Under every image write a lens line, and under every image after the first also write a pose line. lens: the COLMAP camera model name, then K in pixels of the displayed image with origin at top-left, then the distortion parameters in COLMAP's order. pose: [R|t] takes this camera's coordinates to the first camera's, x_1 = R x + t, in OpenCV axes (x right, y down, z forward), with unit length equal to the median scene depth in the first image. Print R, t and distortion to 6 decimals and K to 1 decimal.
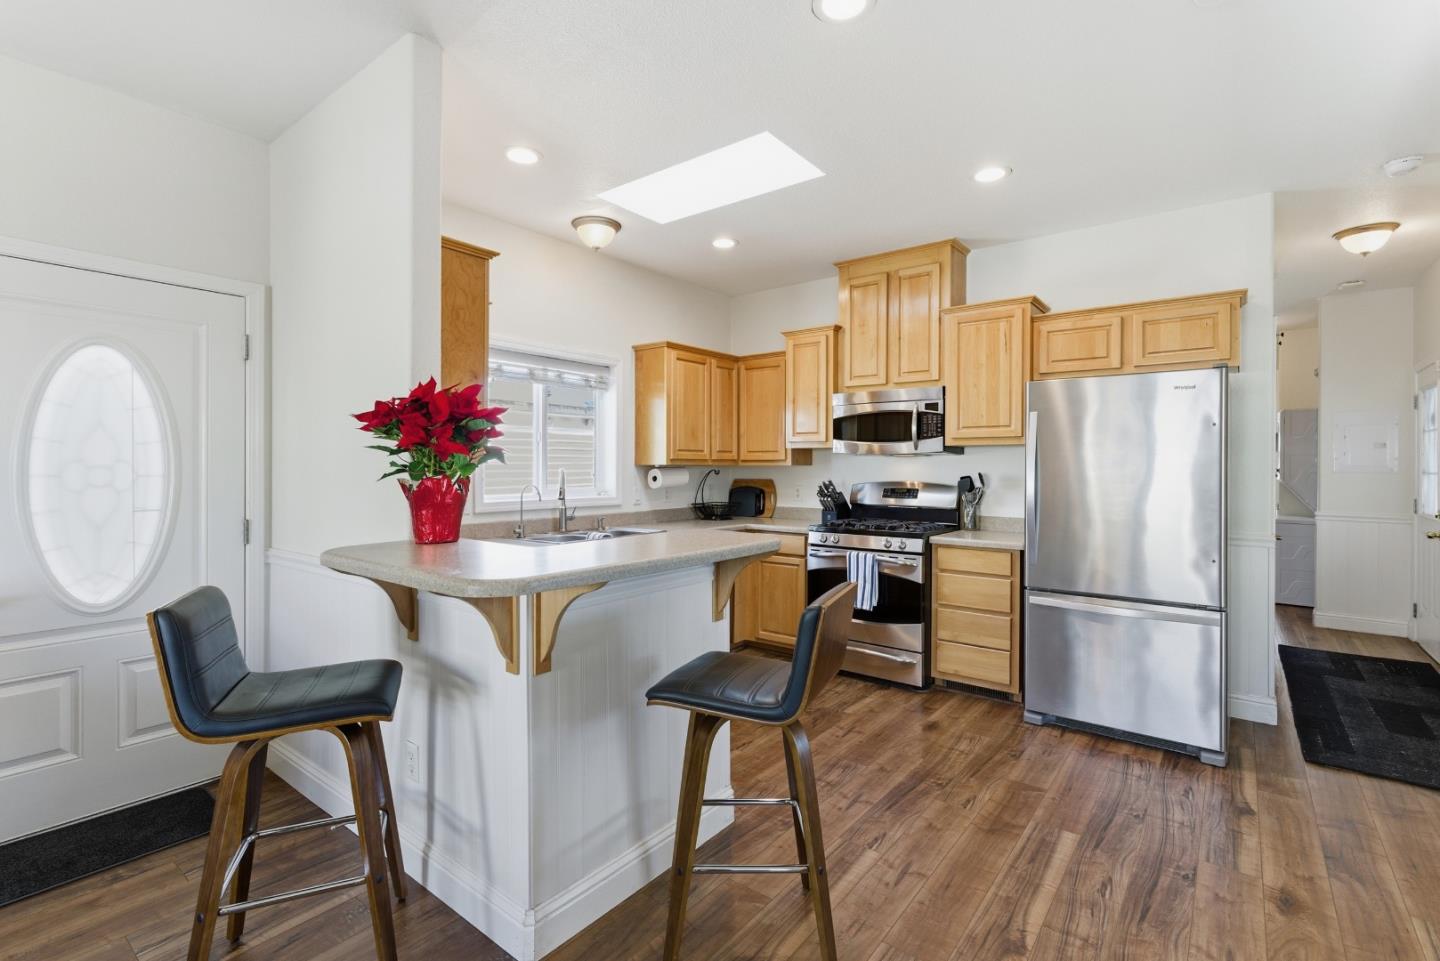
lens RADIAL K [[721.6, 0, 719.3], [0, 721.6, 476.8], [0, 0, 1]] dist [0.001406, 0.000830]
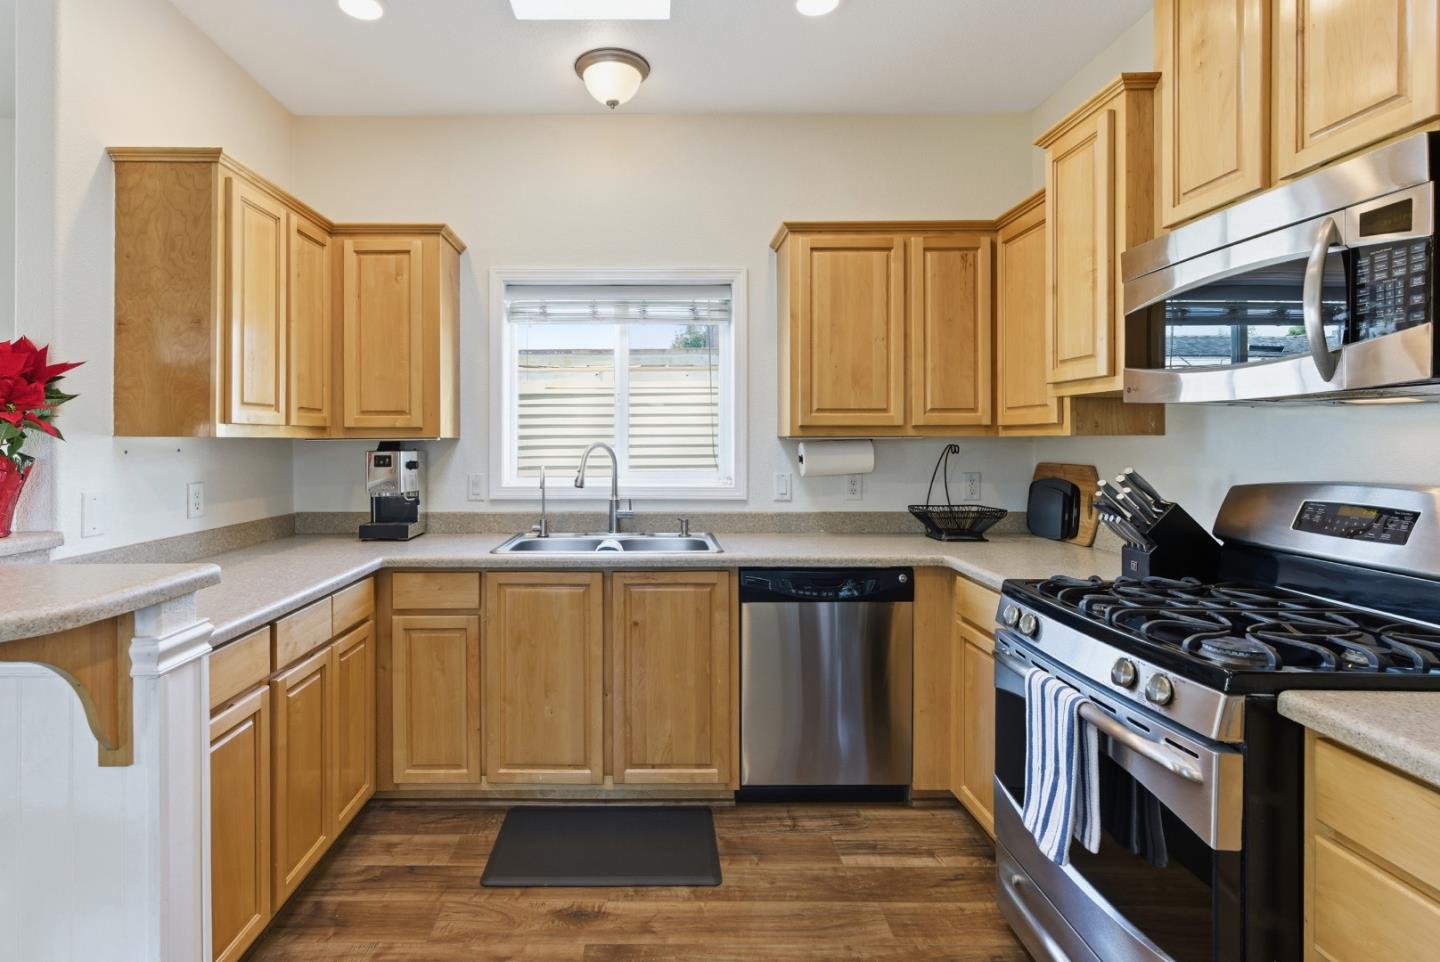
lens RADIAL K [[721.6, 0, 698.4], [0, 721.6, 439.1], [0, 0, 1]] dist [0.001406, 0.000830]
pose [[0.577488, -0.002553, -0.816395, 0.347474], [-0.009355, 0.999909, -0.009745, -0.007460], [0.816345, 0.013265, 0.577412, 0.590291]]
